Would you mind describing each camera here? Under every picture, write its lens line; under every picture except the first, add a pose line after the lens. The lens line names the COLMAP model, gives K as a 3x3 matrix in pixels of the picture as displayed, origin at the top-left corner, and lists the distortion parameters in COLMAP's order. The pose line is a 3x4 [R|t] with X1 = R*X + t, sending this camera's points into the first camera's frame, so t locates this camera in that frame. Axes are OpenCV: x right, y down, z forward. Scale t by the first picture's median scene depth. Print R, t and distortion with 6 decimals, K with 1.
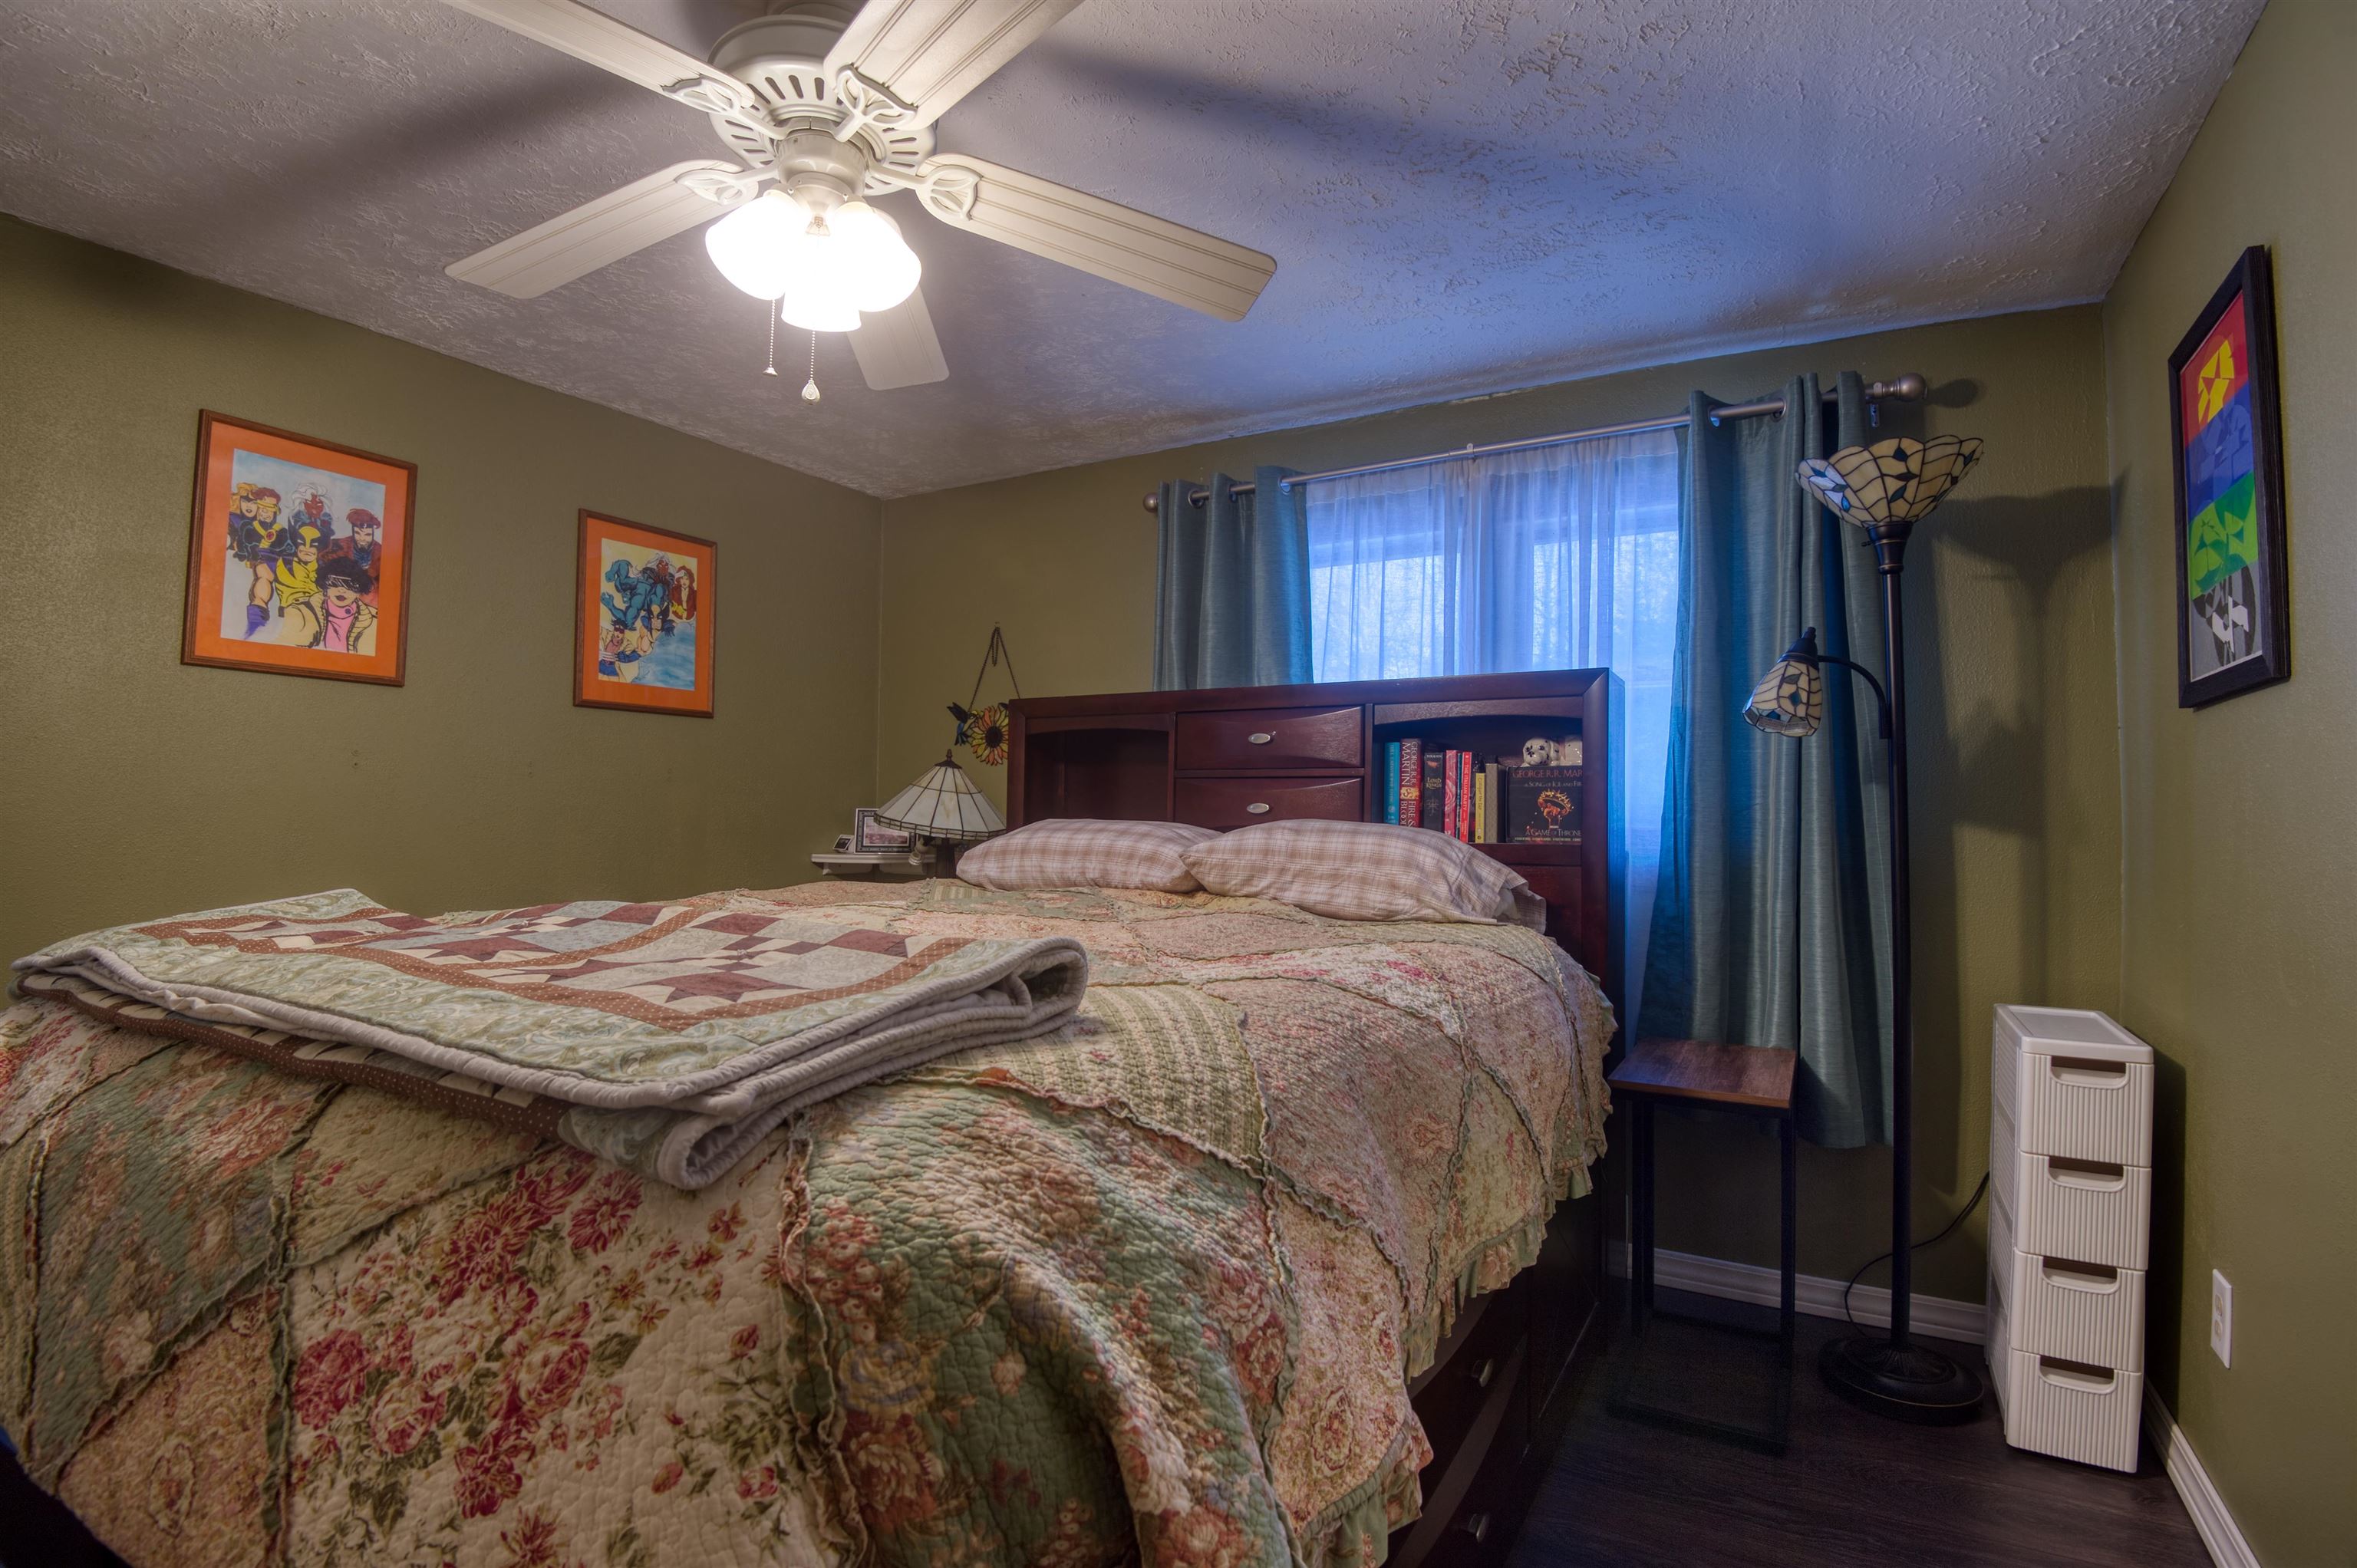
lens RADIAL K [[1083.2, 0, 1180.3], [0, 1083.2, 784.9], [0, 0, 1]] dist [-0.027866, -0.009877]
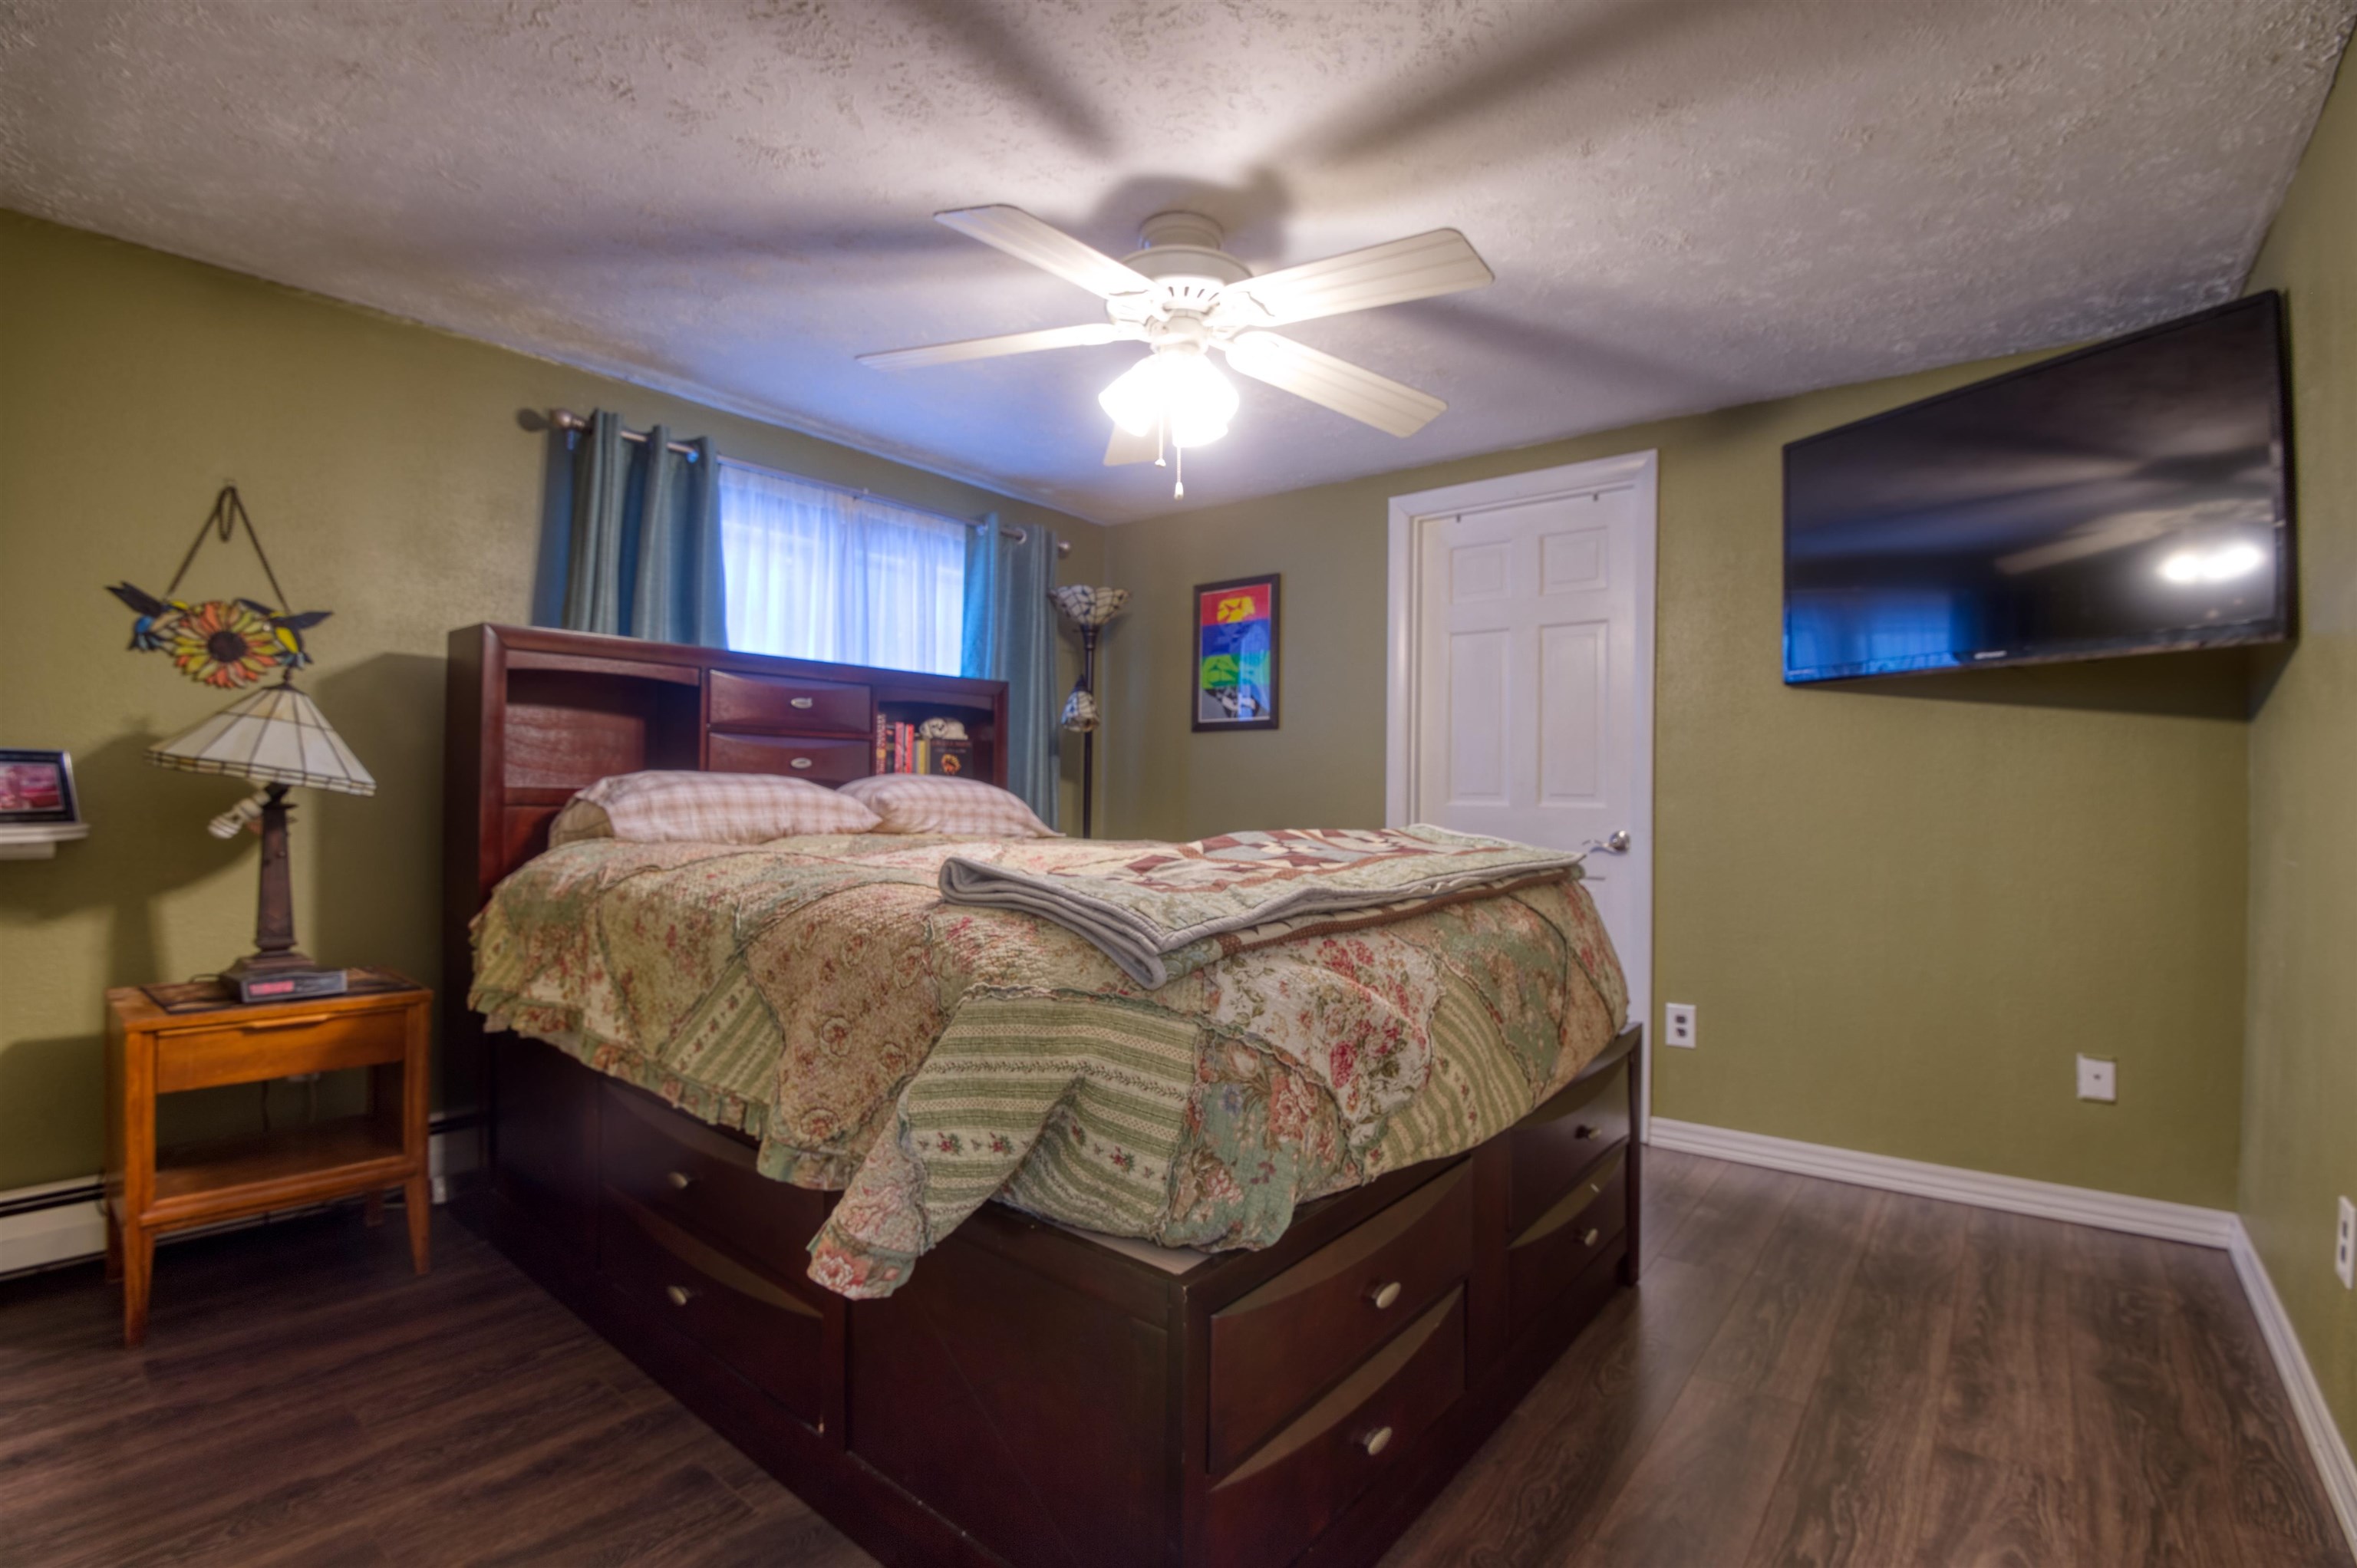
lens RADIAL K [[1083.2, 0, 1177.1], [0, 1083.2, 783.2], [0, 0, 1]] dist [-0.027866, -0.009877]
pose [[0.152035, -0.007386, 0.988348, -0.986940], [-0.041794, 0.999030, 0.013895, 0.009683], [-0.987491, -0.043419, 0.151579, 0.409604]]
